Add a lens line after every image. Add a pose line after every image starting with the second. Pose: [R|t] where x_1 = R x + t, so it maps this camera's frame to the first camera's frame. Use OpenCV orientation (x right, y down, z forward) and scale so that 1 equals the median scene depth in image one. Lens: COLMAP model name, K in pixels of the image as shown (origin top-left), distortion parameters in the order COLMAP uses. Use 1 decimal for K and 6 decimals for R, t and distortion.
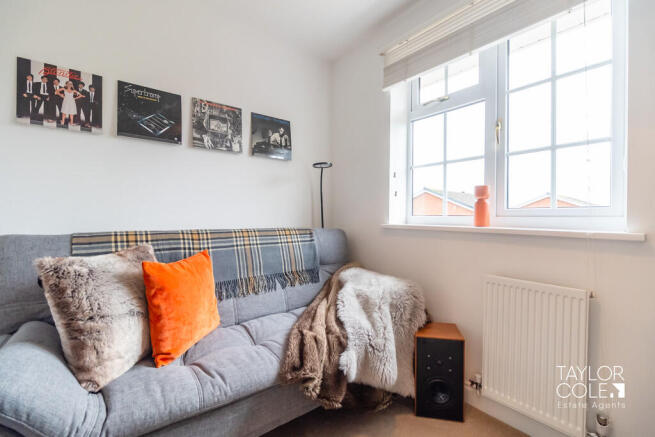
lens RADIAL K [[289.9, 0, 324.1], [0, 289.9, 219.4], [0, 0, 1]] dist [-0.003129, -0.000341]
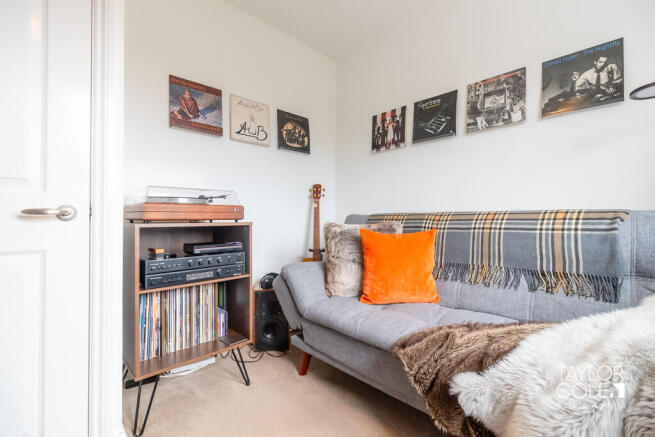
lens RADIAL K [[289.9, 0, 327.6], [0, 289.9, 219.3], [0, 0, 1]] dist [-0.003129, -0.000341]
pose [[0.118357, -0.009779, -0.992923, 0.511985], [-0.010855, 0.999879, -0.011141, 0.071214], [0.992912, 0.012096, 0.118236, 0.401599]]
